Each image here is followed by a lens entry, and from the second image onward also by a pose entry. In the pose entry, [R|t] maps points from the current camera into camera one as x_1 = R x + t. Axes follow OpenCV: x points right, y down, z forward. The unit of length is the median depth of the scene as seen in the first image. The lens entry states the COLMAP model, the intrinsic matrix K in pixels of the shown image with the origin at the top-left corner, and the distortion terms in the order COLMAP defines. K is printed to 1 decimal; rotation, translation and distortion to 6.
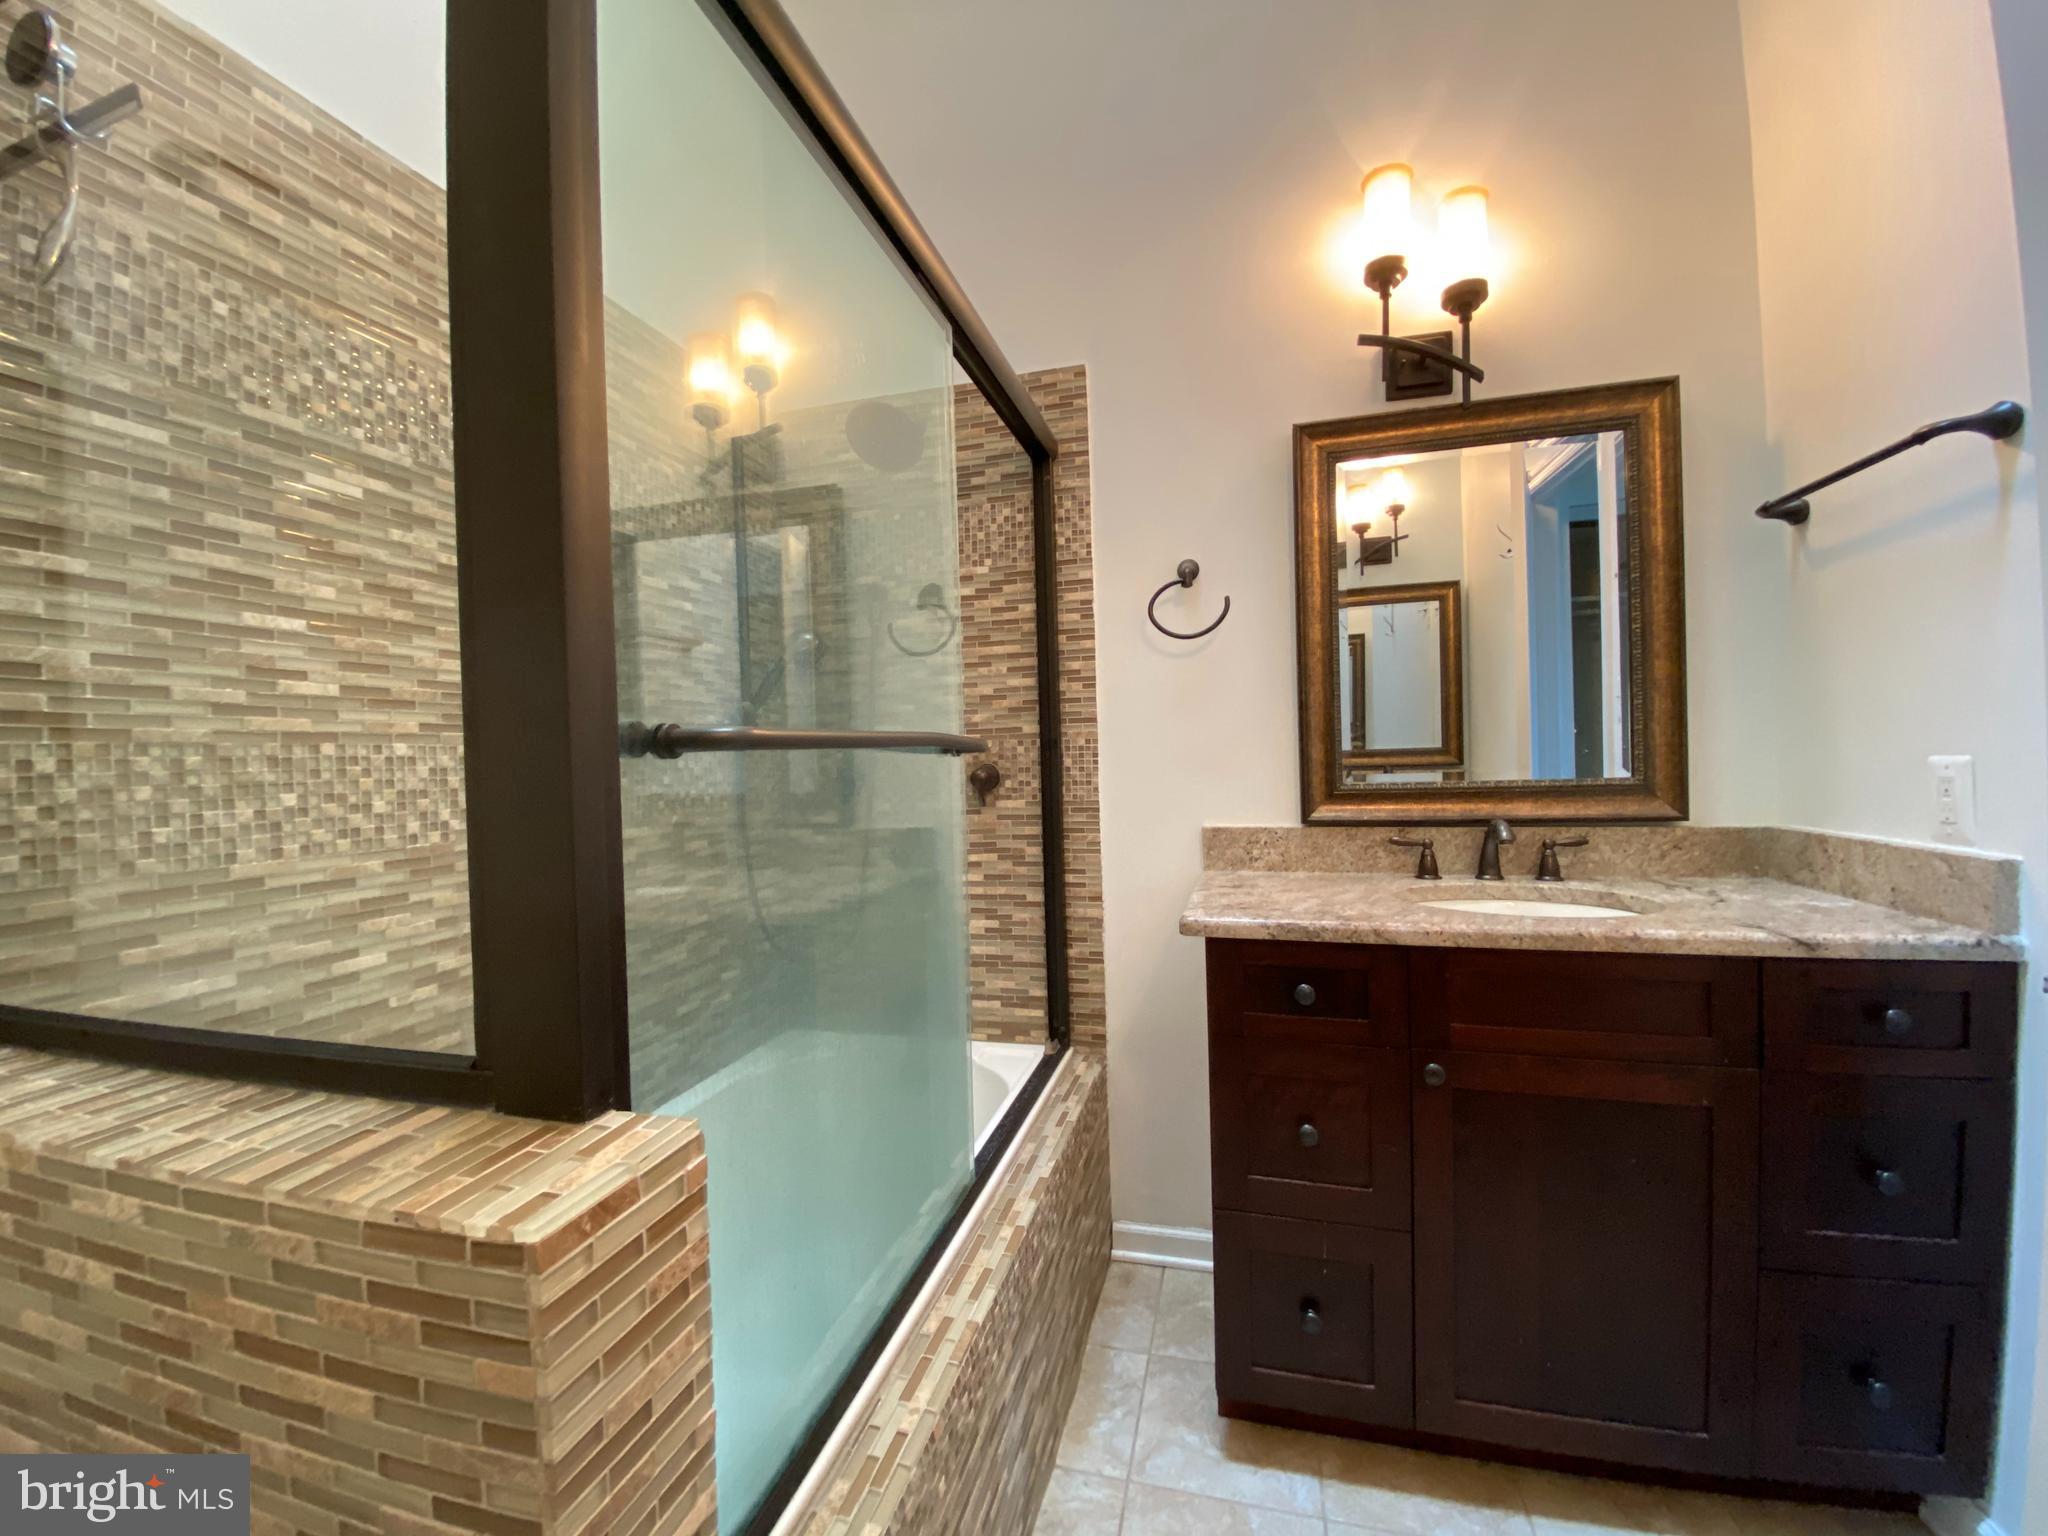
lens RADIAL K [[819.6, 0, 1024.0], [0, 819.6, 768.0], [0, 0, 1]] dist [0.000343, -0.011950]
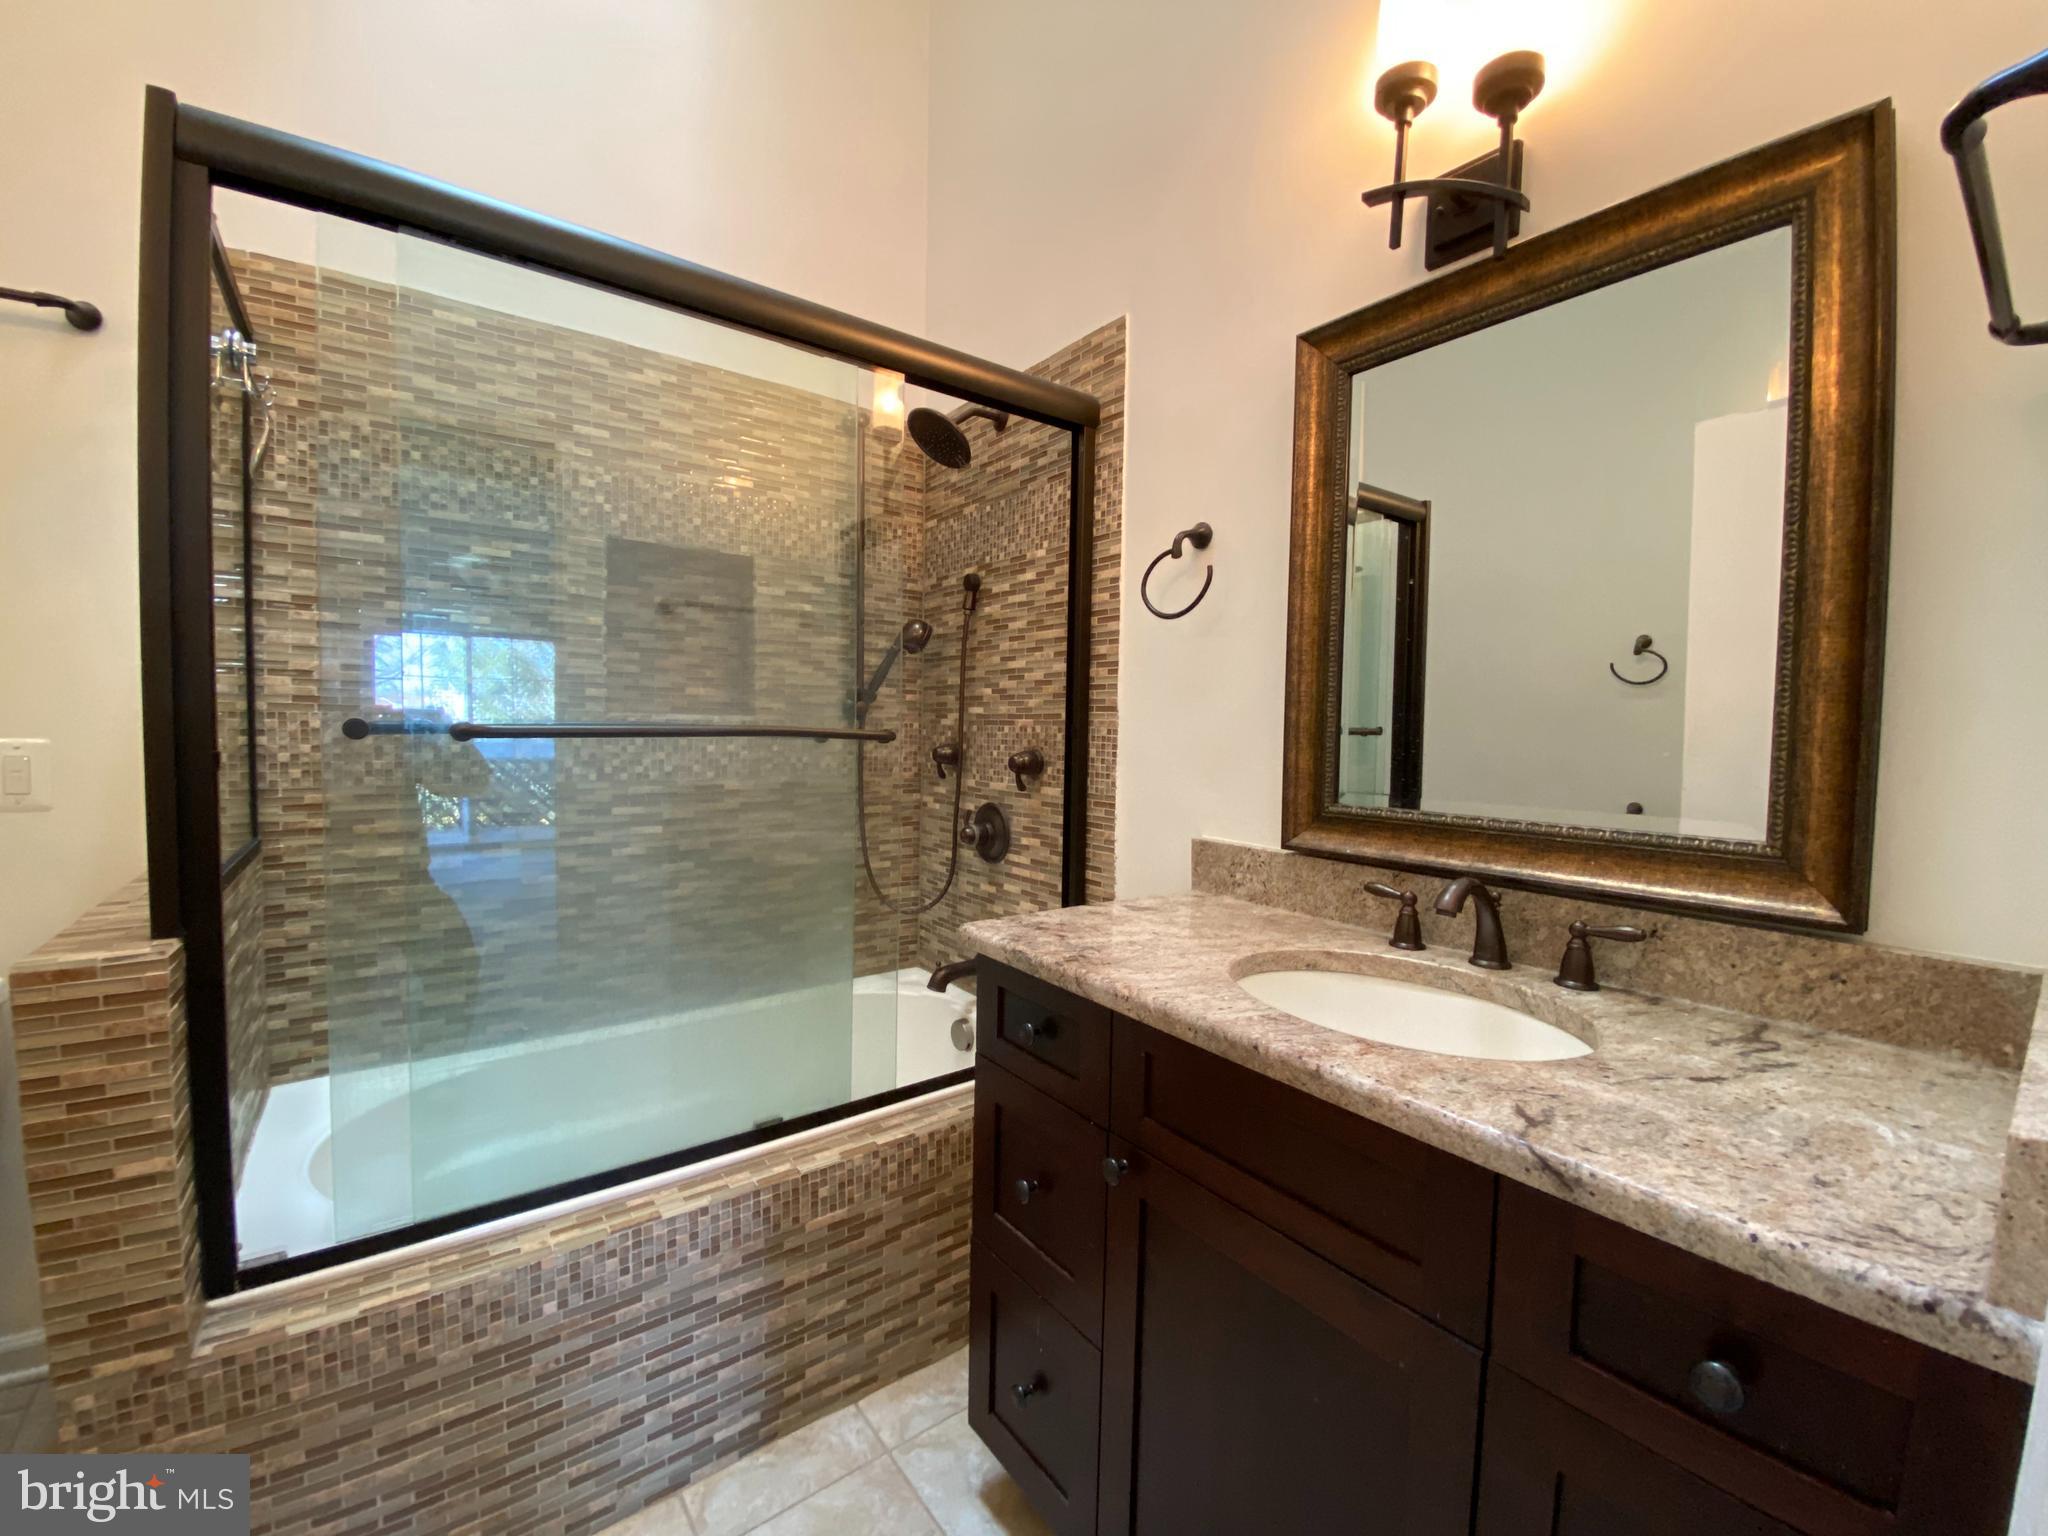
lens RADIAL K [[826.8, 0, 1024.0], [0, 826.8, 768.0], [0, 0, 1]] dist [0.003454, -0.012556]
pose [[0.795012, 0.072444, -0.602252, 0.672292], [-0.048636, 0.997259, 0.055756, -0.046012], [0.604641, -0.015035, 0.796357, 0.232932]]
